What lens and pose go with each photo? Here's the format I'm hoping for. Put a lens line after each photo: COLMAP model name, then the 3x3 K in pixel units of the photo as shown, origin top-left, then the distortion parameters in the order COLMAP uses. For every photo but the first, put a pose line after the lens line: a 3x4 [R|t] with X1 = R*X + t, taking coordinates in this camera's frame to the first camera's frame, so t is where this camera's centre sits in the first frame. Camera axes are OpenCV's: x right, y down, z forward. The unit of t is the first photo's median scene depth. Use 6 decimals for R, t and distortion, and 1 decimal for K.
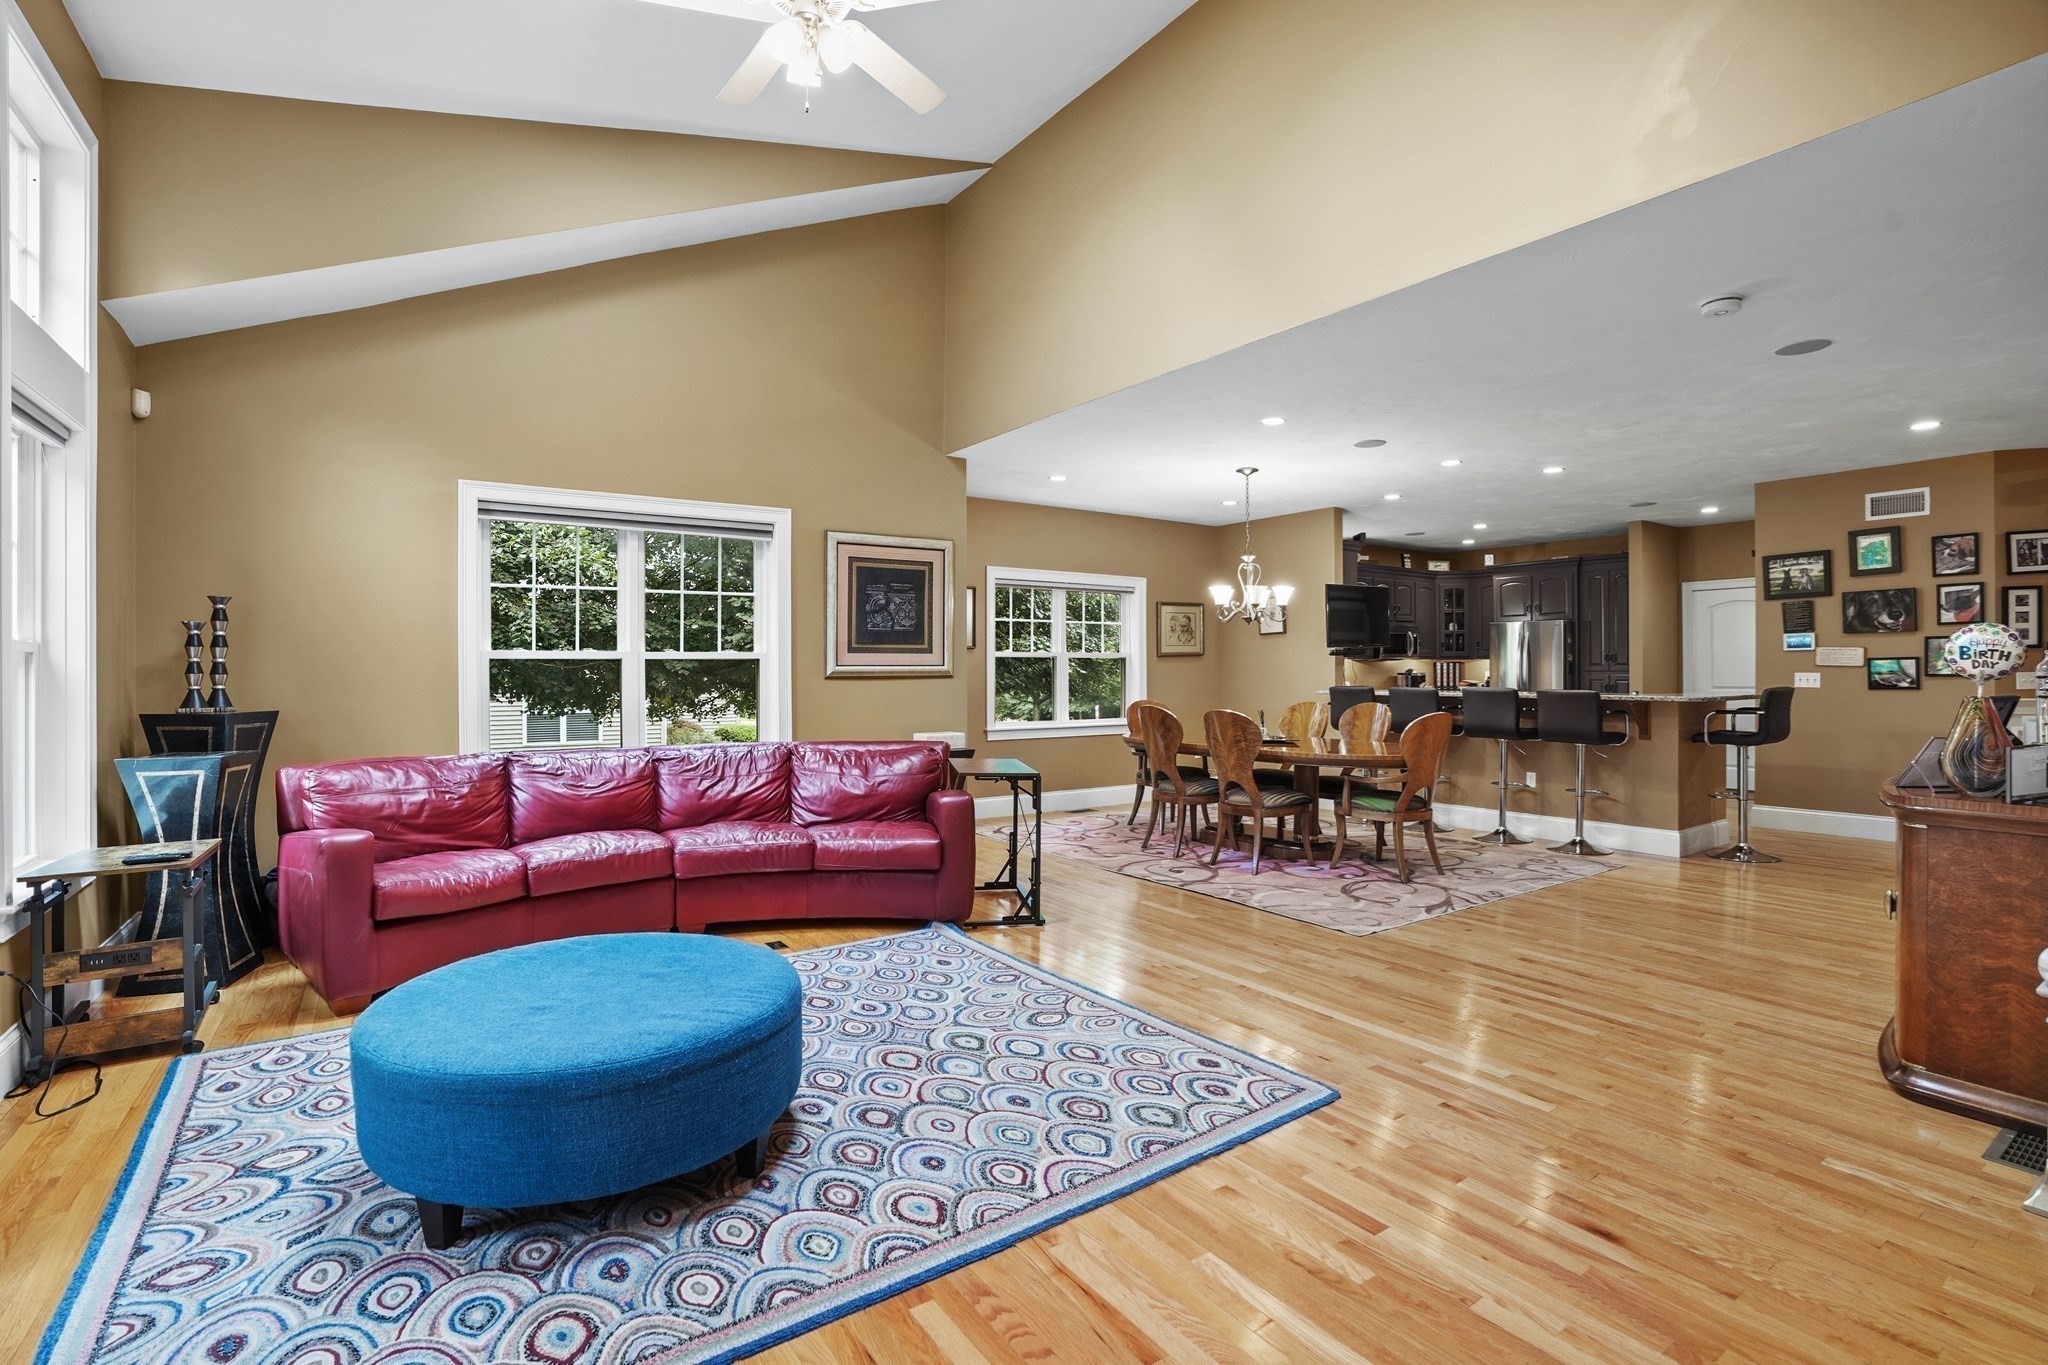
lens RADIAL K [[950.4, 0, 999.7], [0, 950.4, 670.9], [0, 0, 1]] dist [-0.050513, 0.015402]
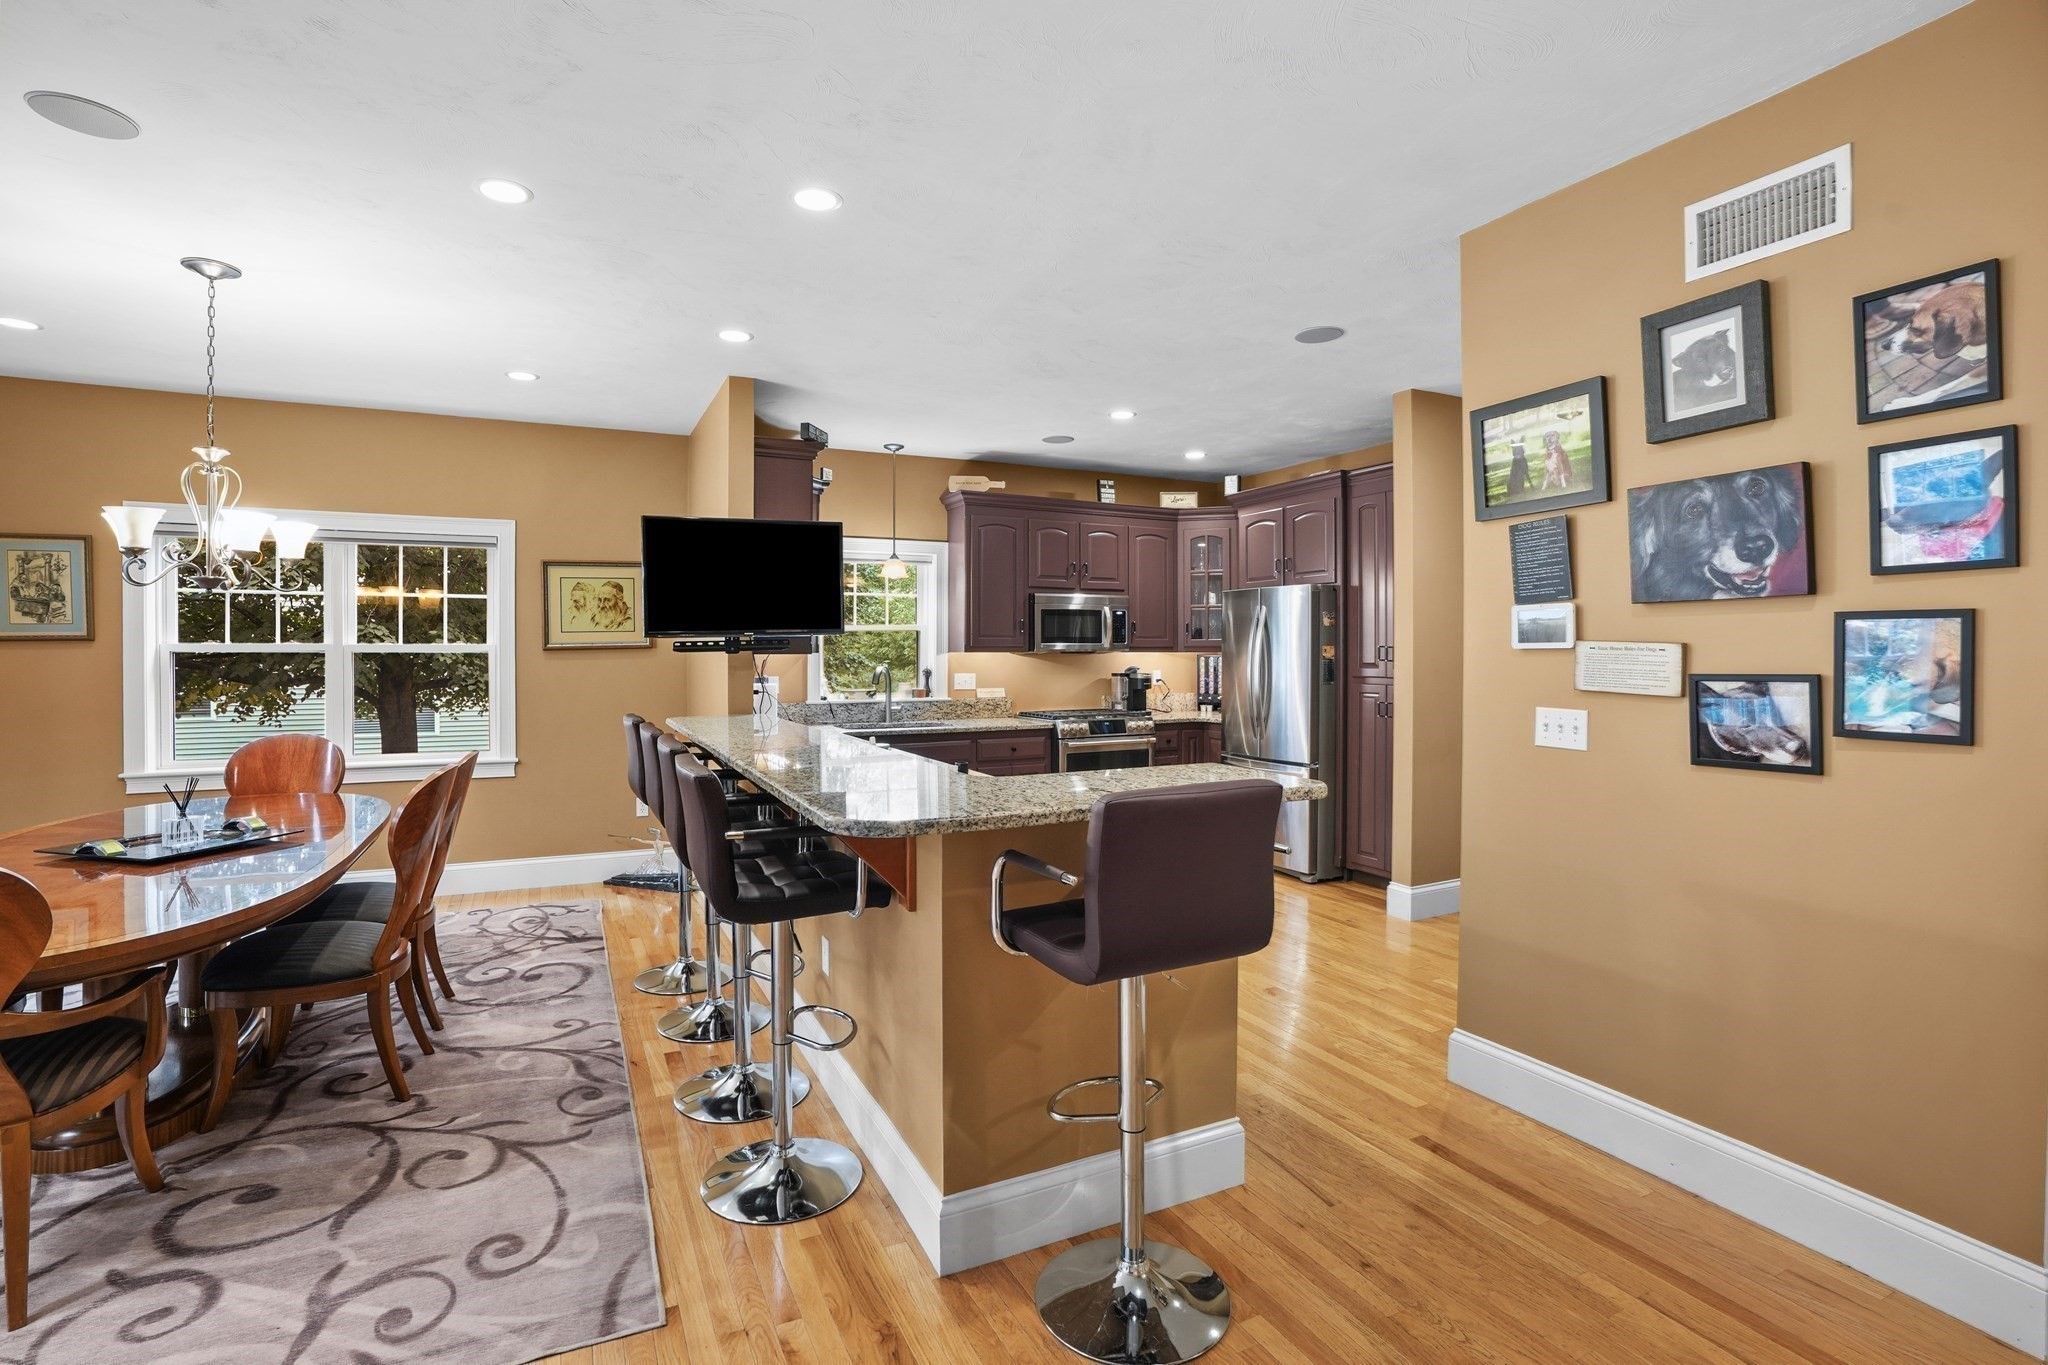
lens RADIAL K [[950.4, 0, 1013.4], [0, 950.4, 651.4], [0, 0, 1]] dist [-0.050513, 0.015402]
pose [[0.990856, 0.003222, -0.134886, 0.809858], [-0.002925, 0.999993, 0.002400, -0.024626], [0.134893, -0.001983, 0.990858, 0.677036]]
